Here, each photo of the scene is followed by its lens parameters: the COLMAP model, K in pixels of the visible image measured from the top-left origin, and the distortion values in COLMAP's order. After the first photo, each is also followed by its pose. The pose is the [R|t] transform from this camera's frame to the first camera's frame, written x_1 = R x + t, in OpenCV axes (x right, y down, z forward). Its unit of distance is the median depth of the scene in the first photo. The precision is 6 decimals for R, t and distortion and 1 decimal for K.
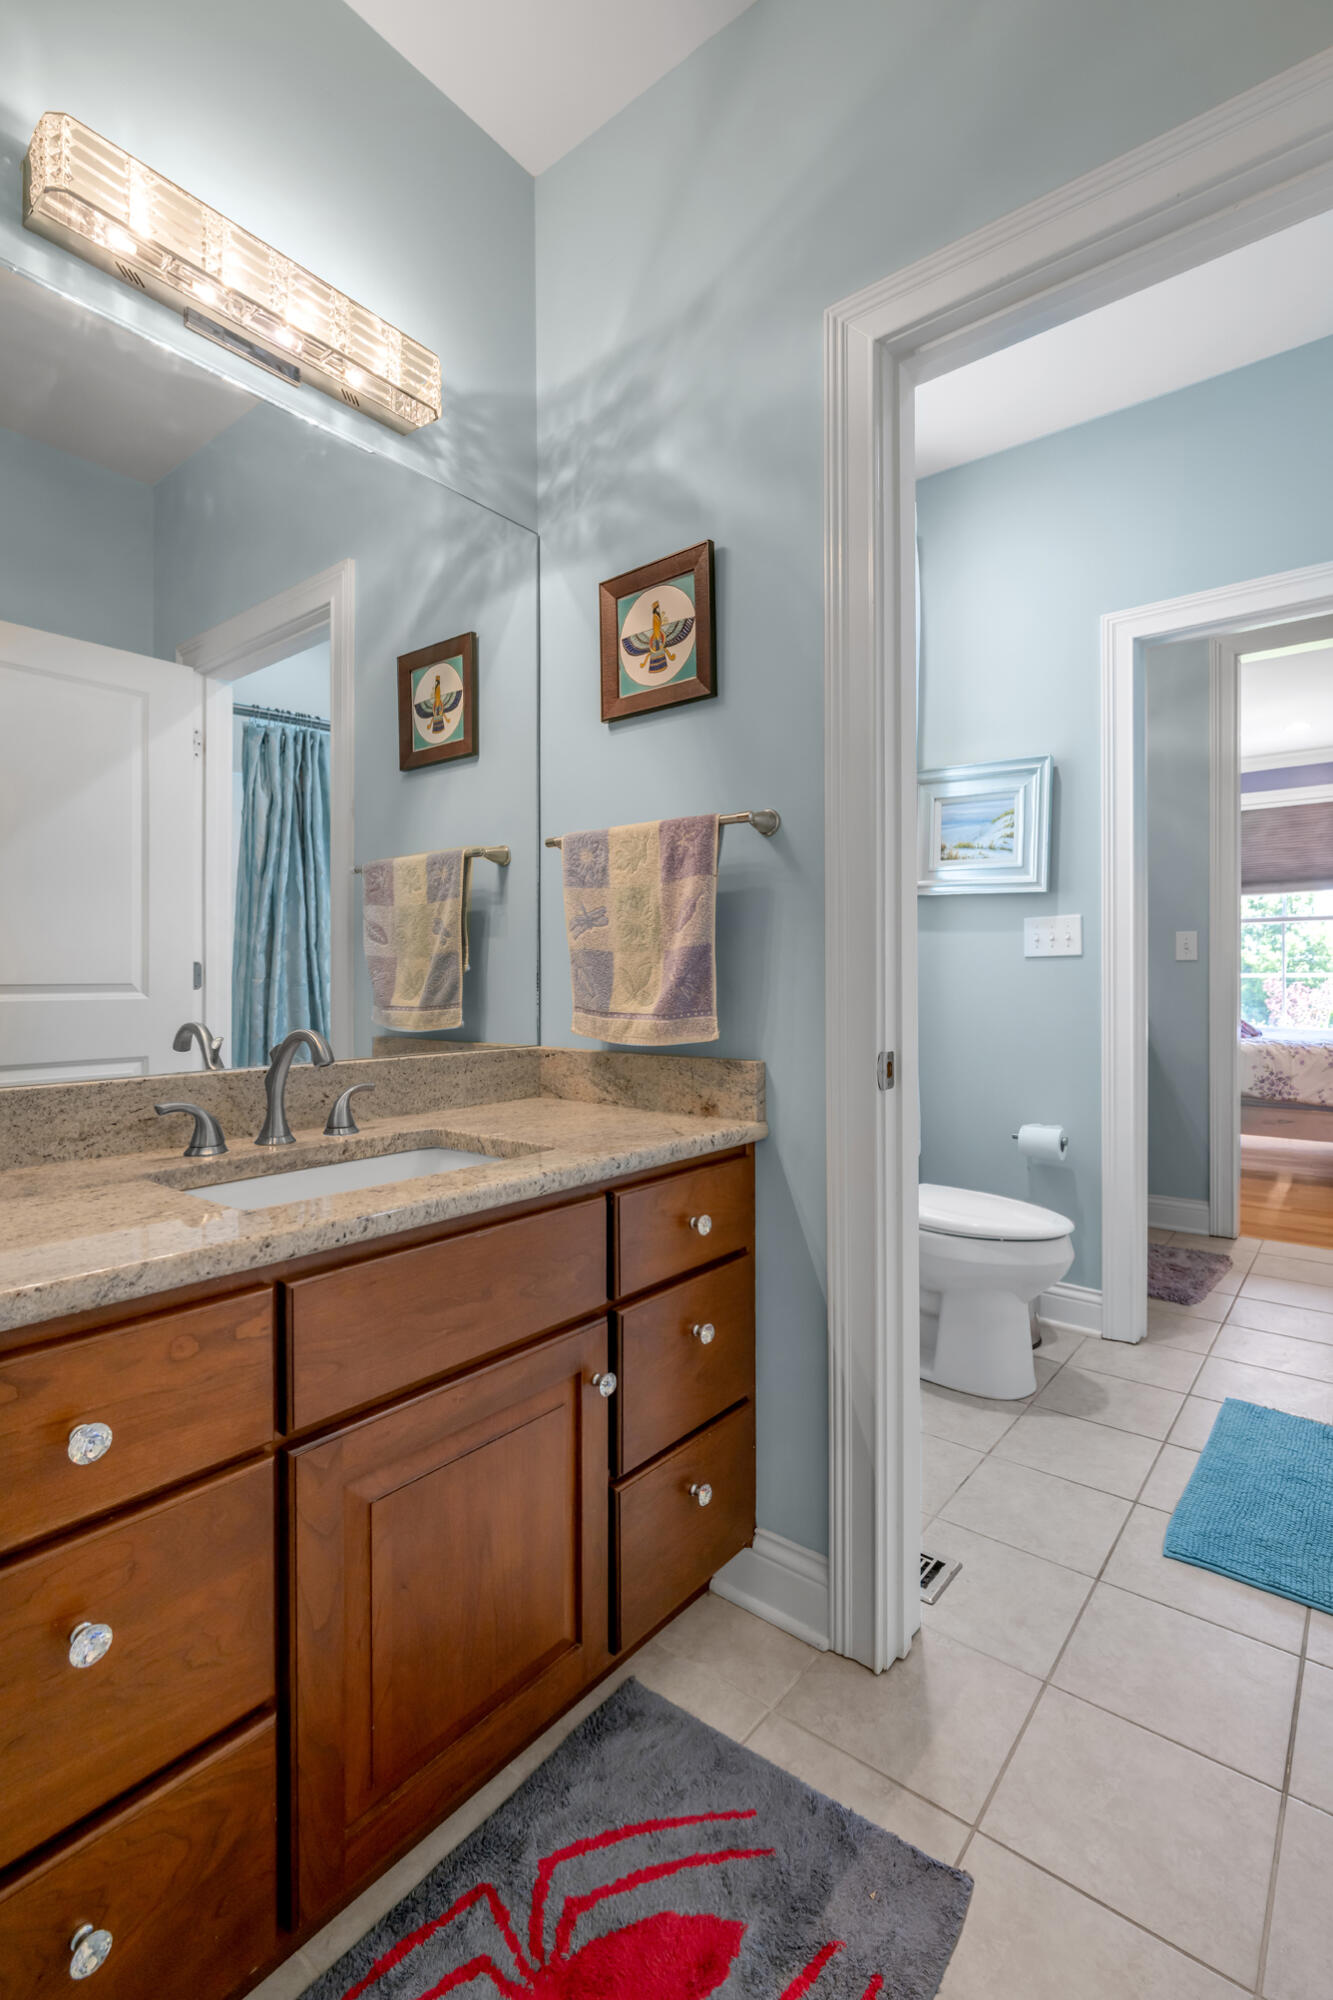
lens RADIAL K [[900.8, 0, 668.4], [0, 900.8, 980.7], [0, 0, 1]] dist [-0.010723, 0.000391]
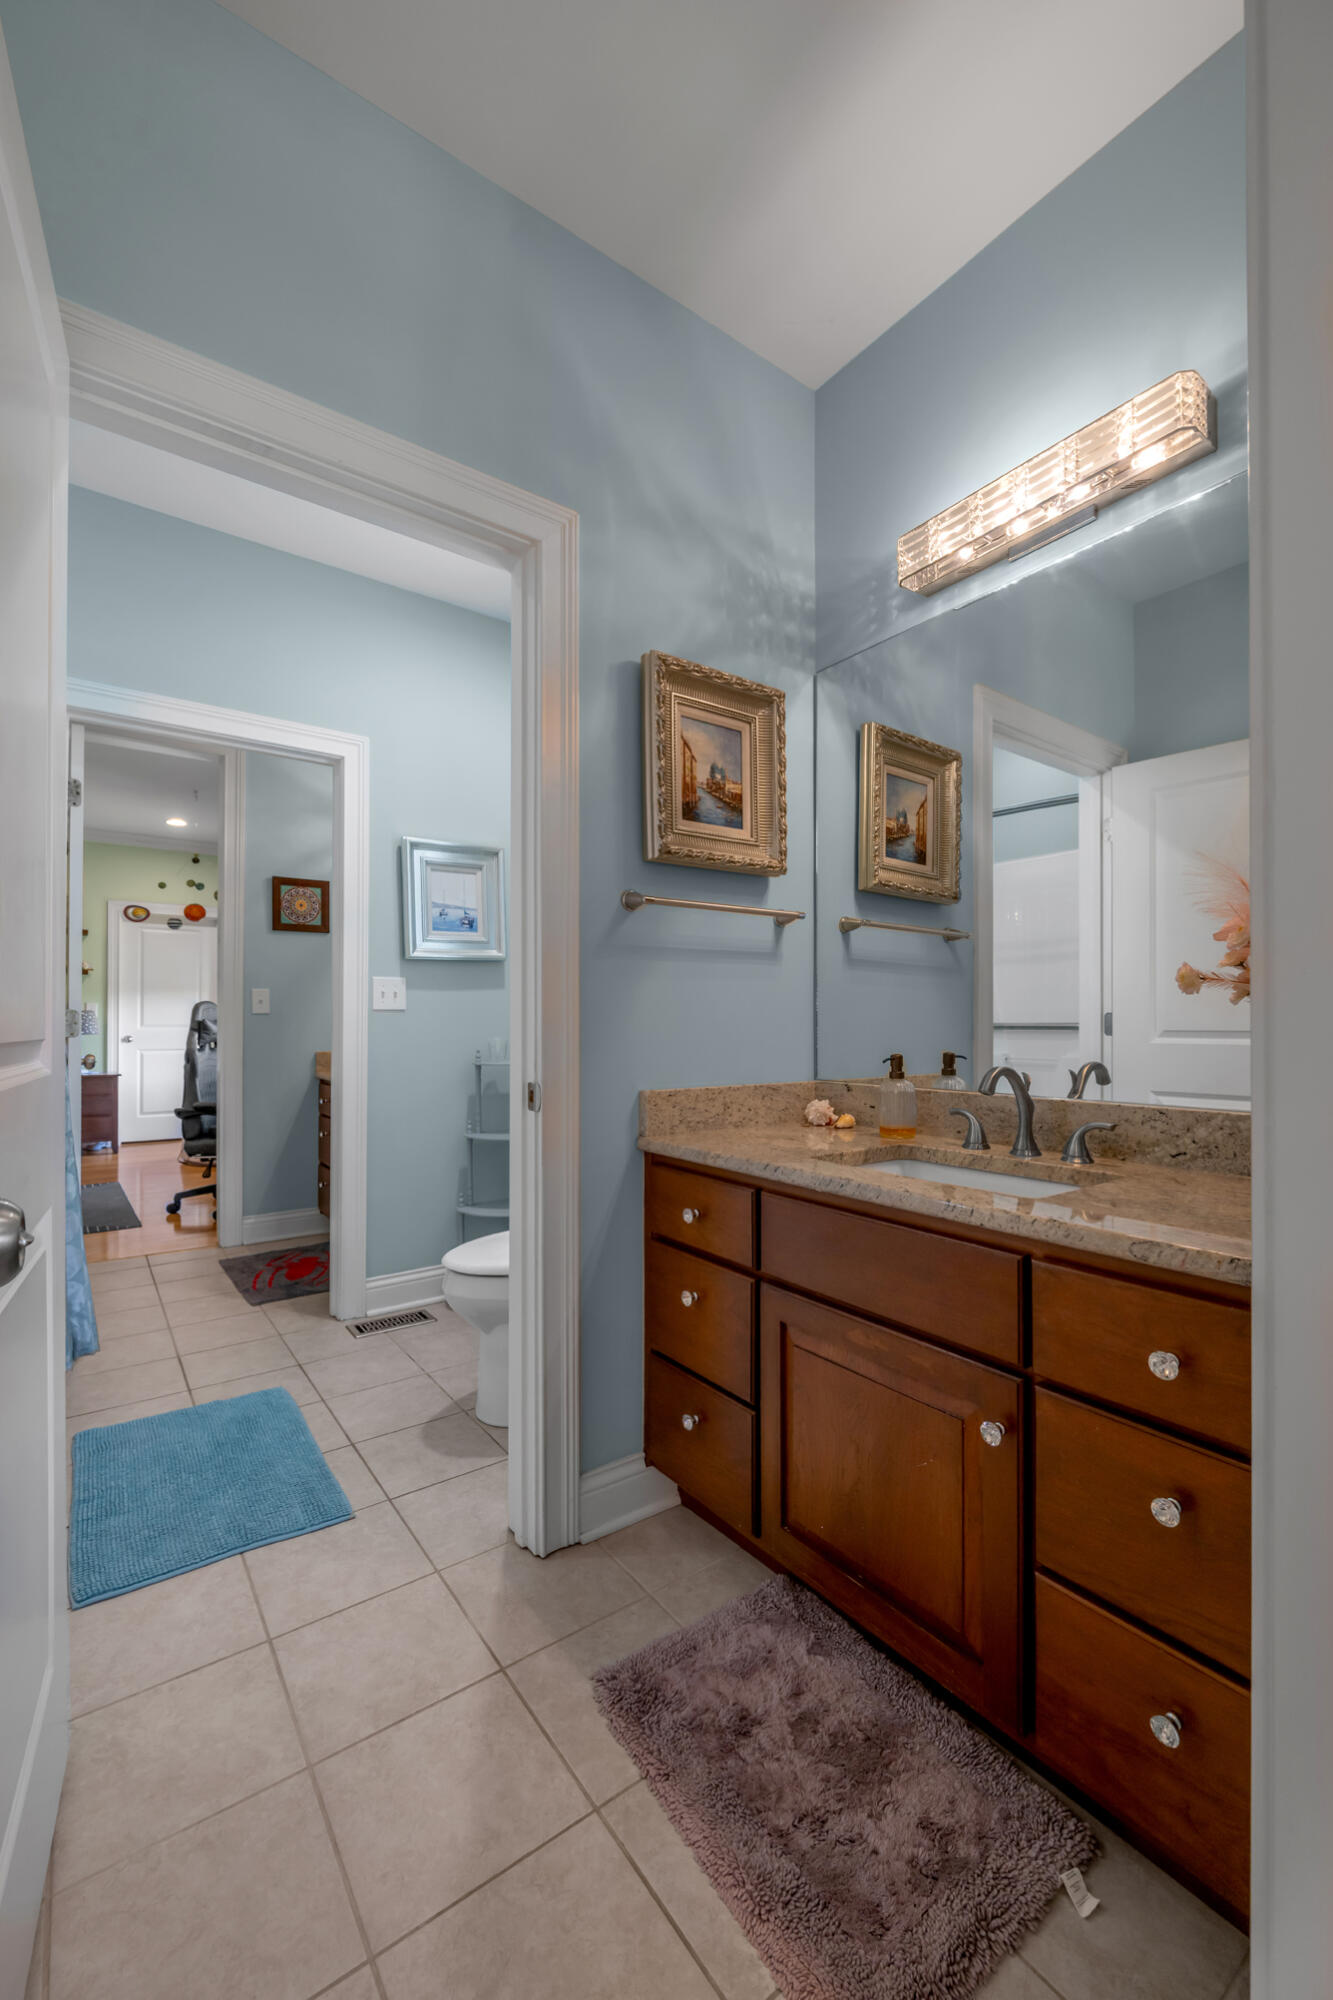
lens RADIAL K [[812.6, 0, 665.9], [0, 812.6, 1018.7], [0, 0, 1]] dist [-0.001594, 0.000051]
pose [[-0.261583, -0.003790, -0.965173, 2.623016], [-0.000884, 0.999993, -0.003687, -0.020769], [0.965181, -0.000112, -0.261585, 3.009493]]
